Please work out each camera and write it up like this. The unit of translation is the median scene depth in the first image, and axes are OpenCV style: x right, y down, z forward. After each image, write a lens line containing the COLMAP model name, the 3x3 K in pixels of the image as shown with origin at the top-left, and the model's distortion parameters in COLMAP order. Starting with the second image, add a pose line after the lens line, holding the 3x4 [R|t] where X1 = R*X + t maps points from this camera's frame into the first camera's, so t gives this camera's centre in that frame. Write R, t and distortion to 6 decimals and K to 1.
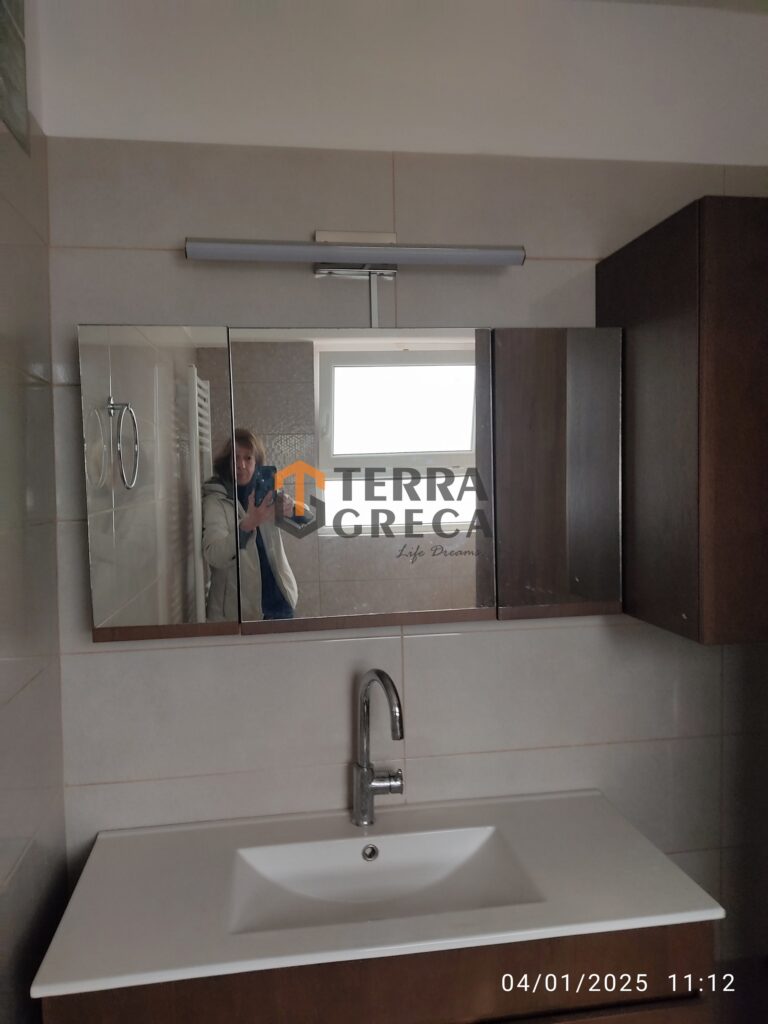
lens RADIAL K [[785.8, 0, 385.5], [0, 785.8, 519.9], [0, 0, 1]] dist [0.049858, -0.002636]
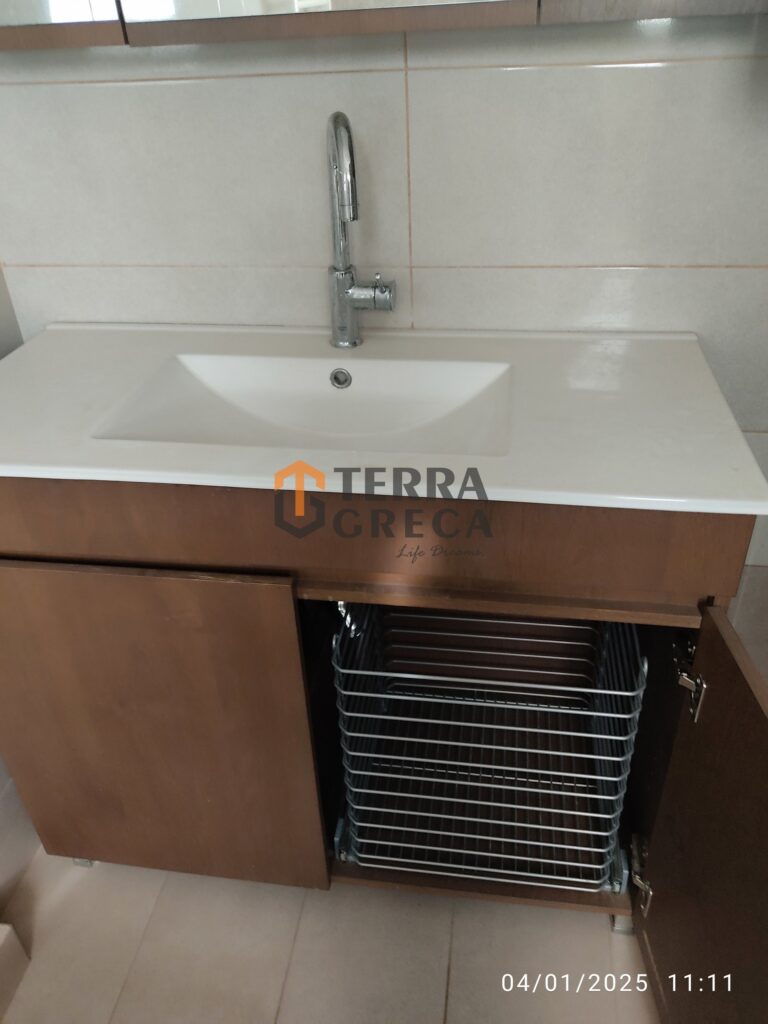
lens RADIAL K [[785.8, 0, 385.5], [0, 785.8, 519.9], [0, 0, 1]] dist [0.049858, -0.002636]
pose [[0.954885, 0.146465, -0.258348, 0.236895], [0.004816, 0.862172, 0.506593, 0.140553], [0.296938, -0.484982, 0.822569, 0.292320]]
